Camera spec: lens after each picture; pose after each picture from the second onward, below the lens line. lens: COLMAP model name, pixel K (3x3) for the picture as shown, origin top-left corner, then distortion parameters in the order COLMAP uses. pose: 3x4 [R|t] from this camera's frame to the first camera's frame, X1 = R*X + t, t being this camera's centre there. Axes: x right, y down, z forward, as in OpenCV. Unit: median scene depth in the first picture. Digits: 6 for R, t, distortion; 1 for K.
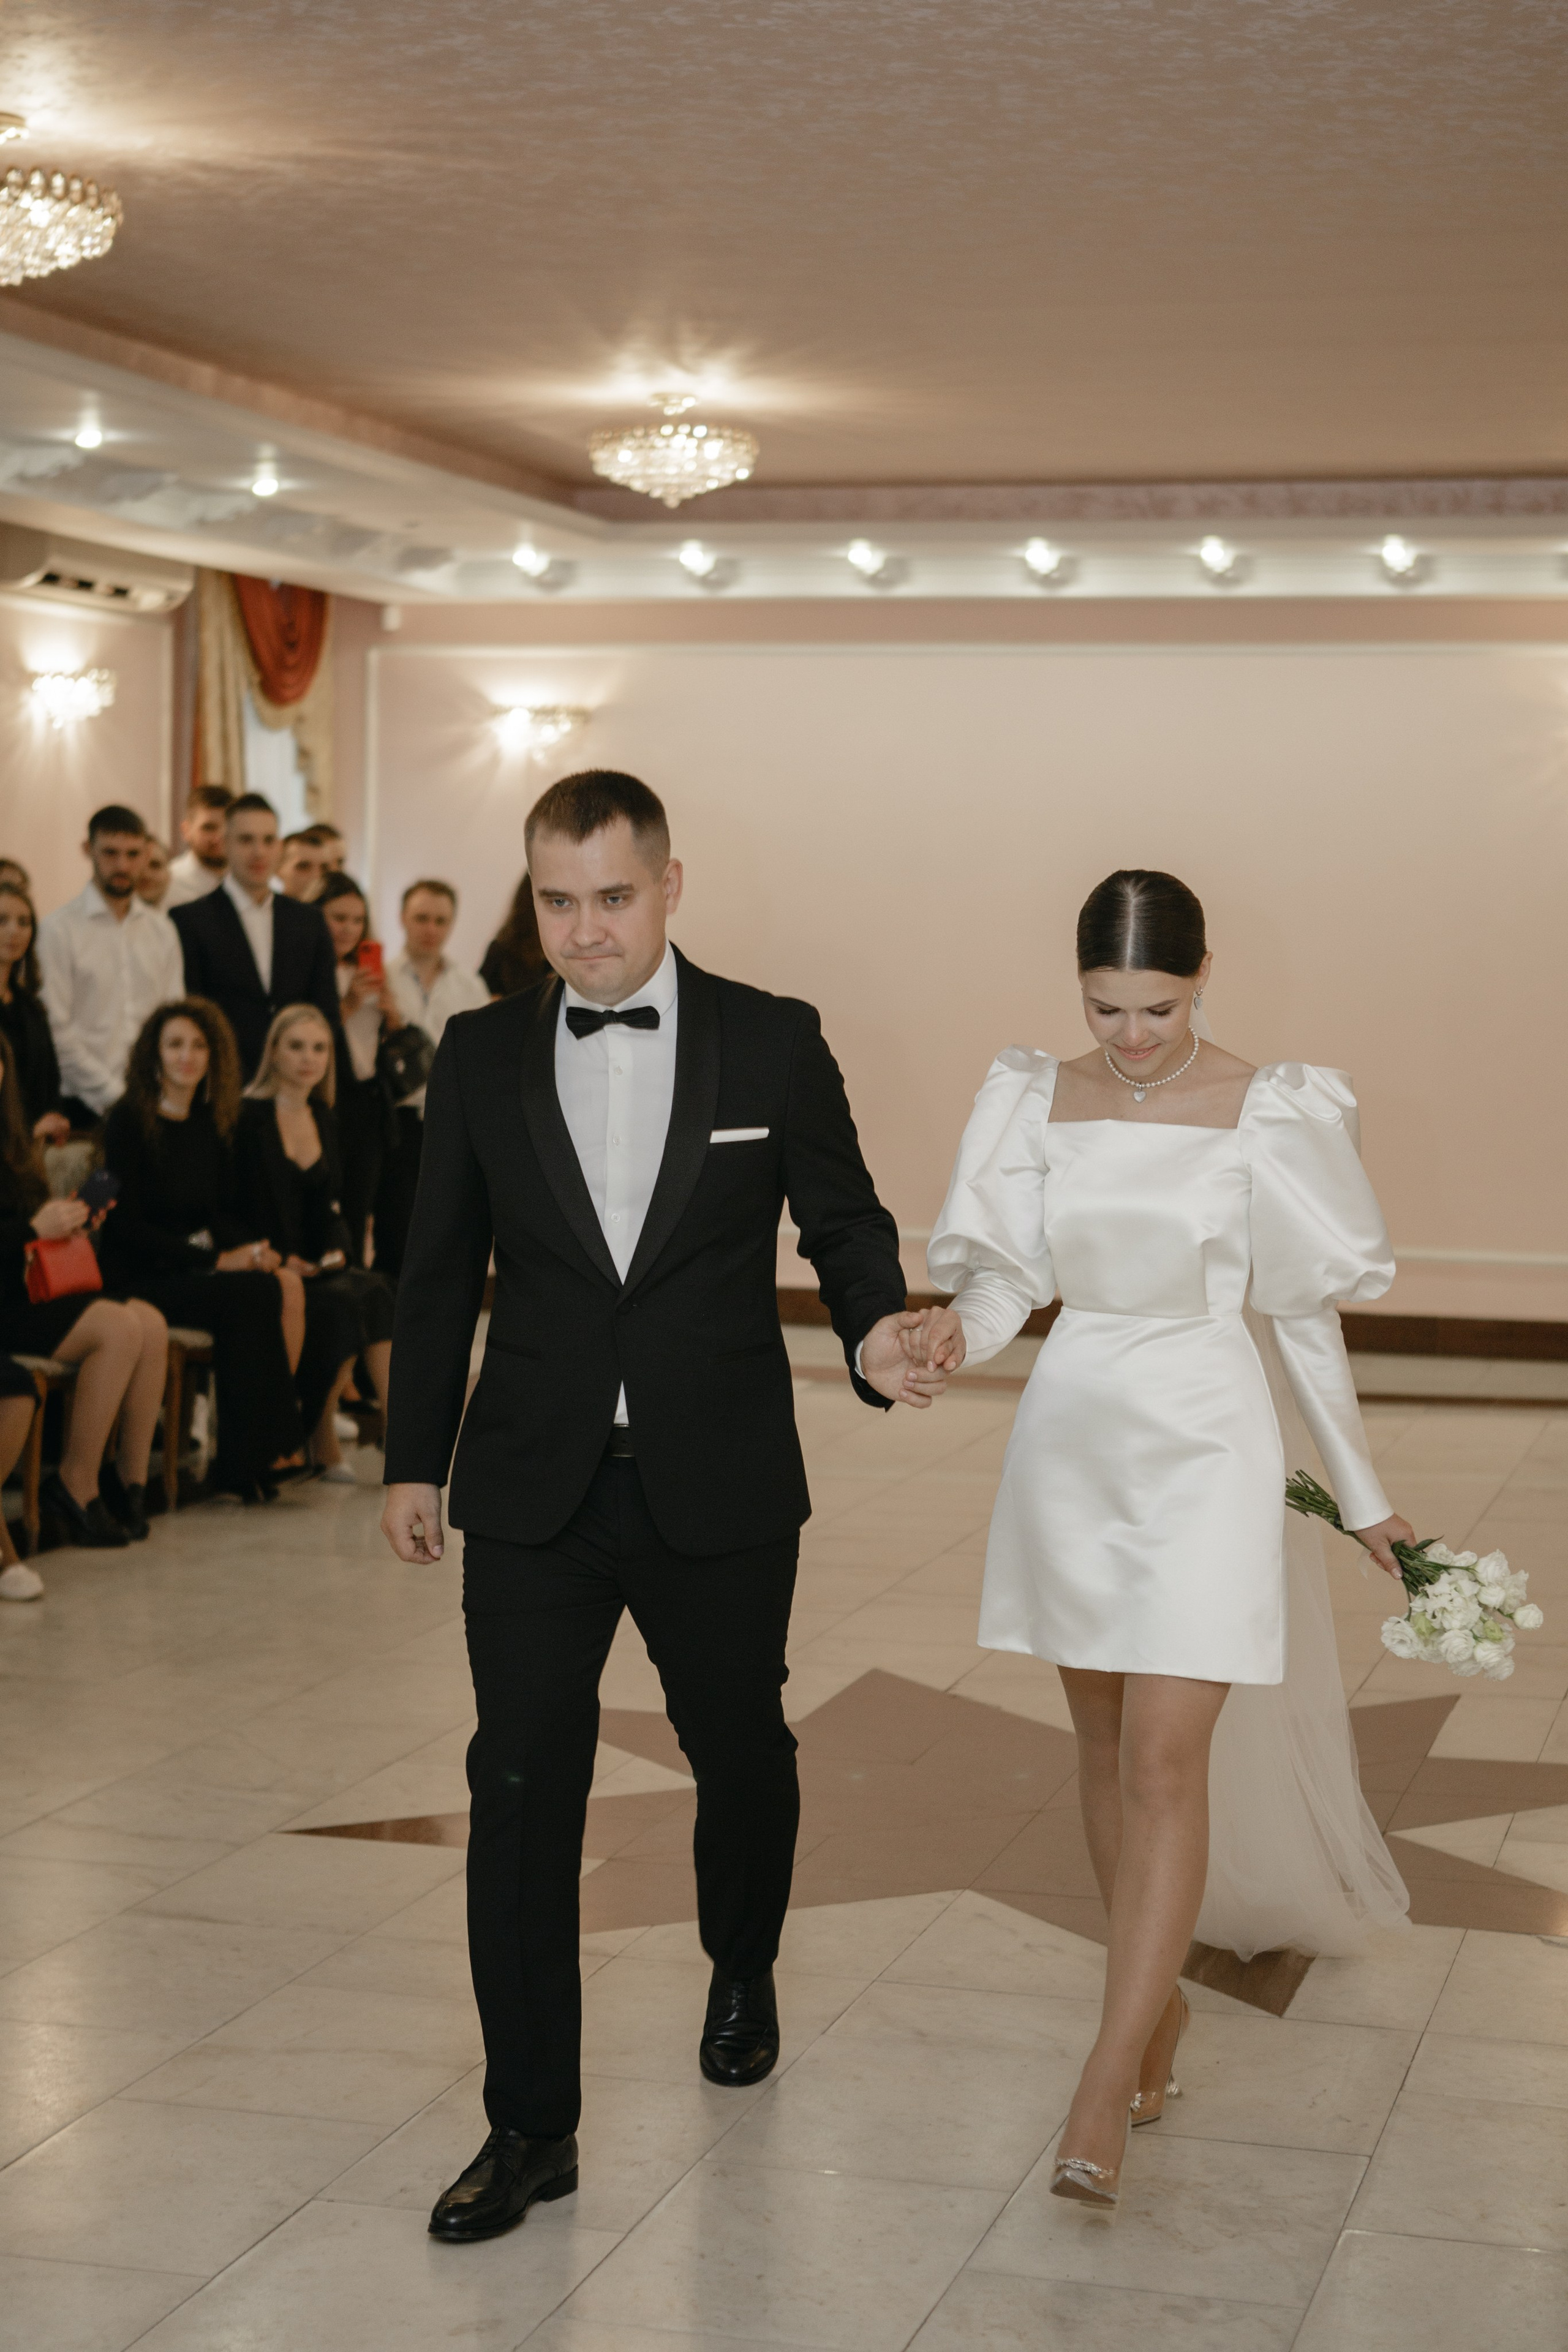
lens RADIAL K [[4107.2, 0, 779.1], [0, 4107.2, 1136.9], [0, 0, 1]] dist [0.038618, 0.120594]
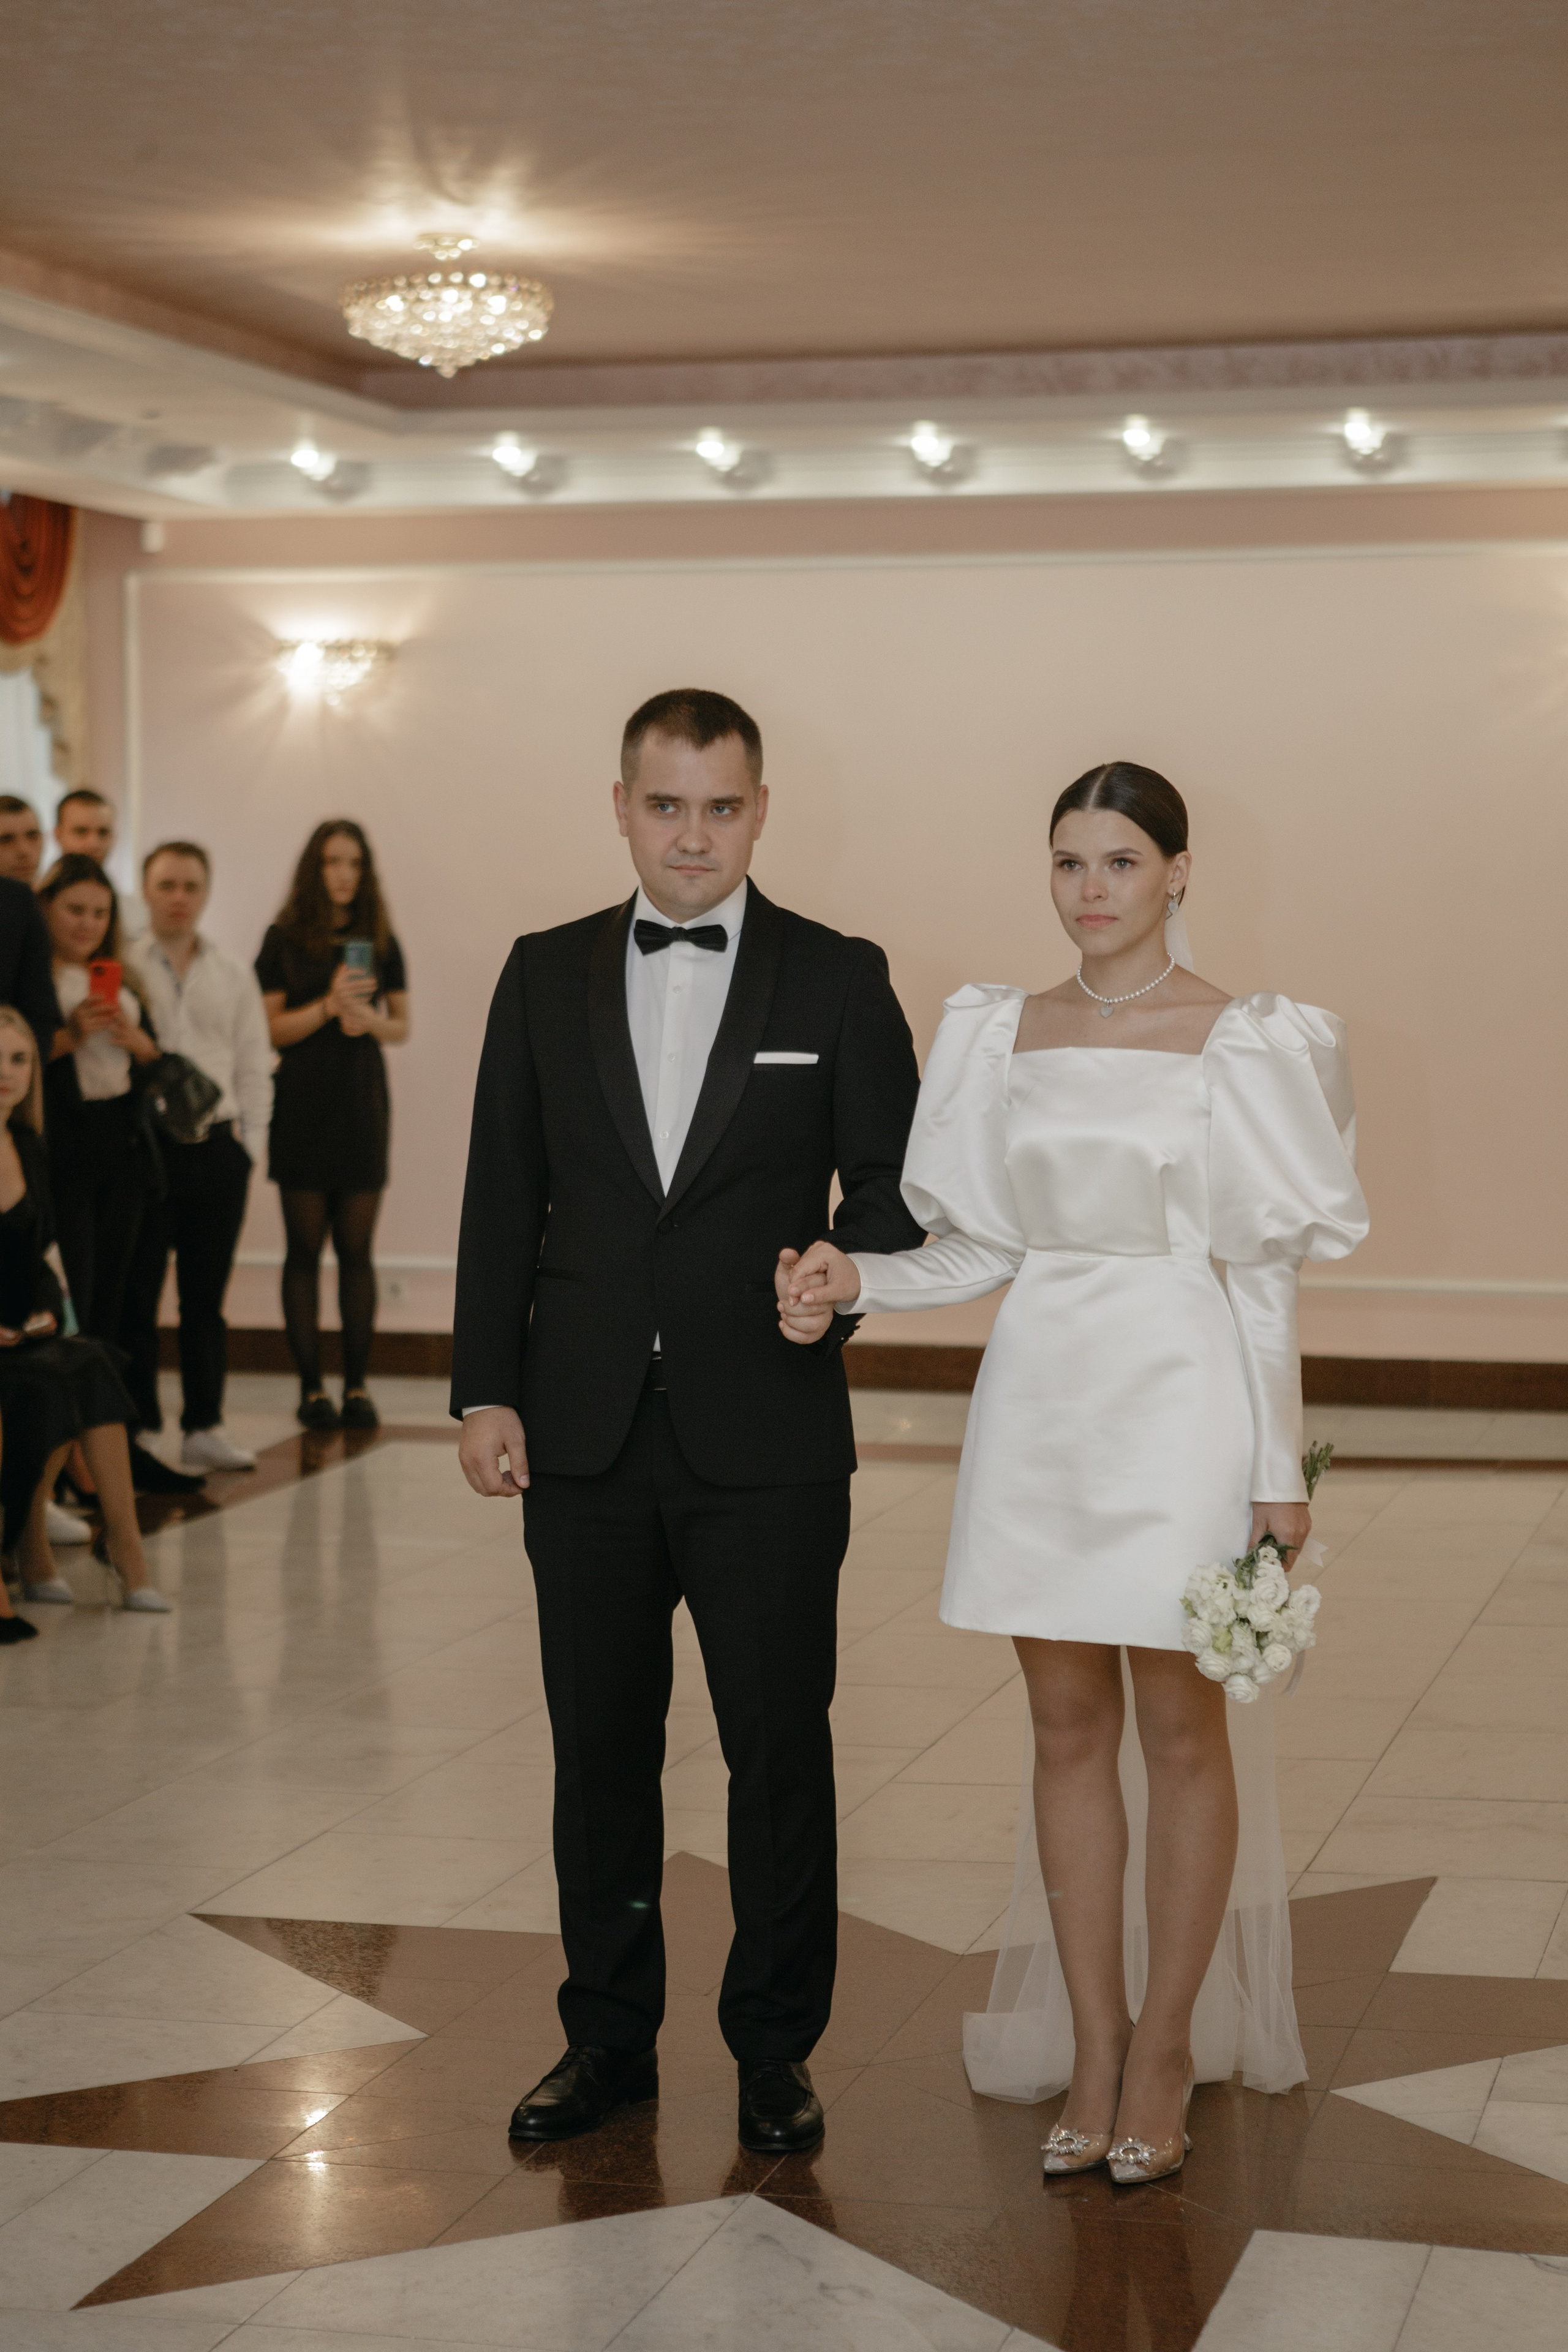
lens RADIAL K [[4550.1, 0, 779.4], [0, 4550.1, 1142.3], [0, 0, 1]] dist [0.151754, 0.204701]
pose [[0.999780, -0.018417, 0.010072, 0.022490], [0.018421, 0.999830, -0.000337, -0.002081], [-0.010064, 0.000523, 0.999949, 0.089327]]
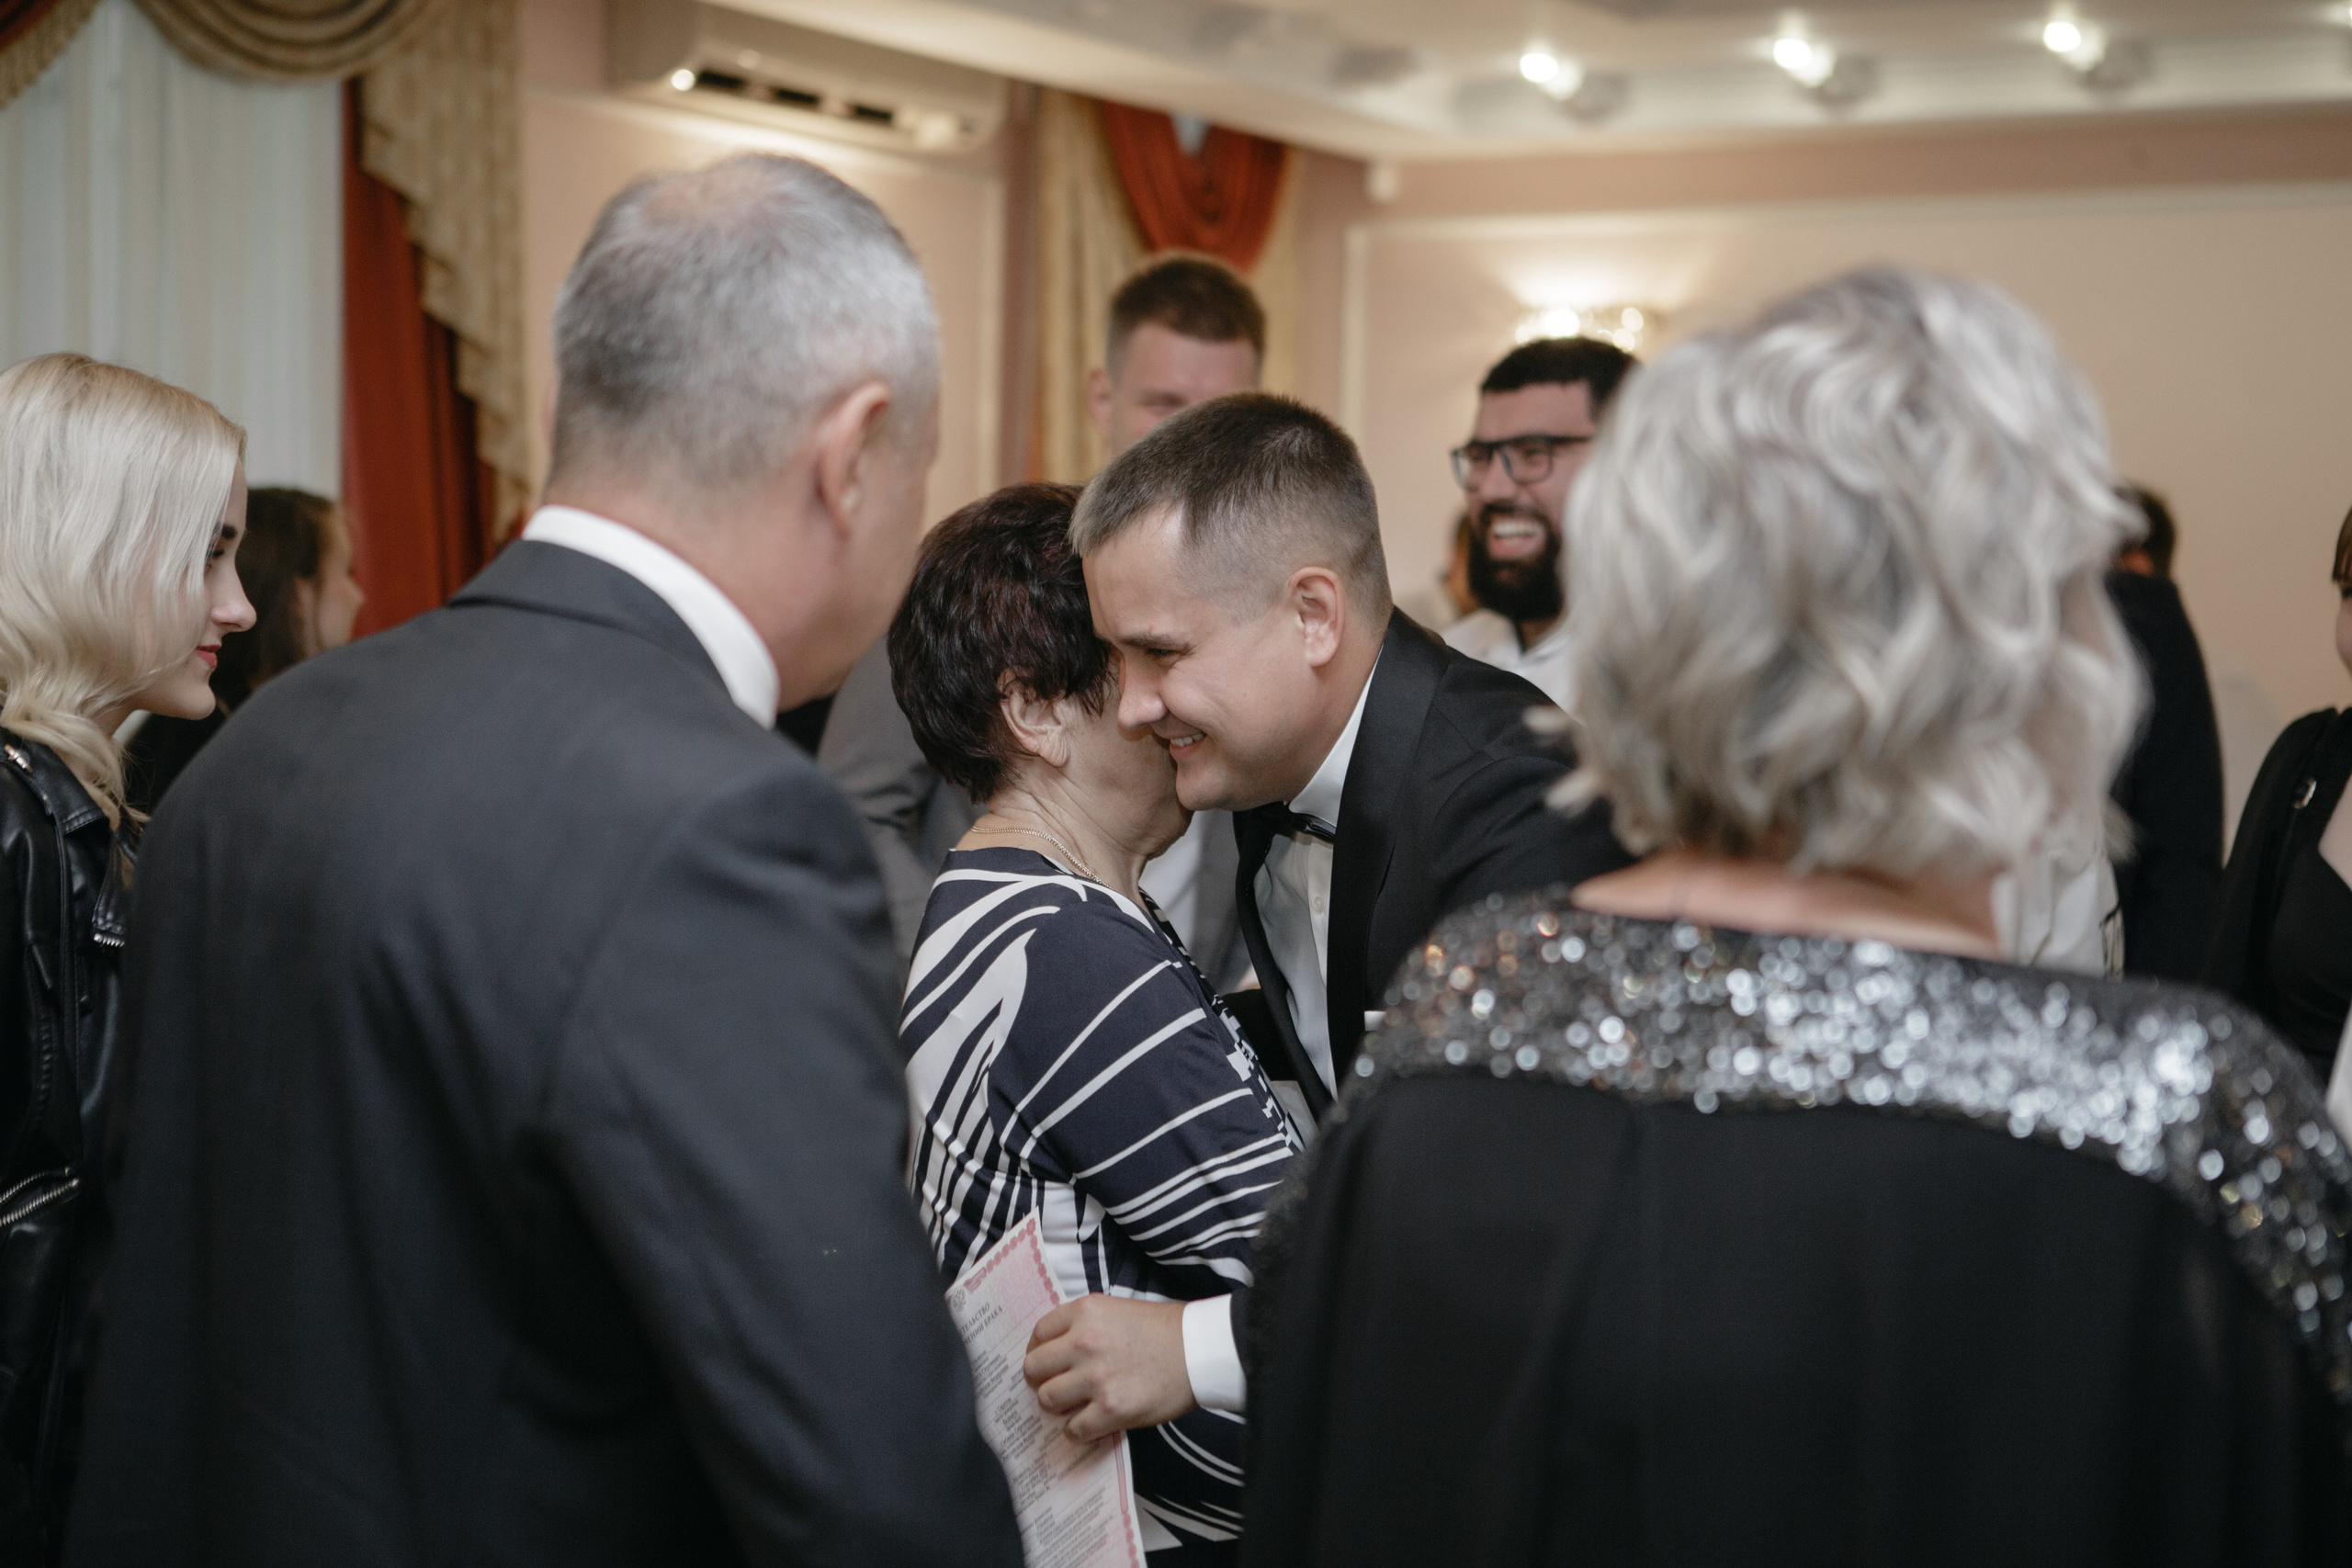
lens RADIAL K [[3942.5, 0, 1176.0], [0, 3942.5, 784.0], [0, 0, 1]] dist [0.044698, 0.105159]
pose [[0.965506, 0.016423, -0.259863, 0.049163], [-0.021117, 0.999660, -0.015282, -0.018087], [0.259524, 0.020243, 0.965525, 0.409150]]
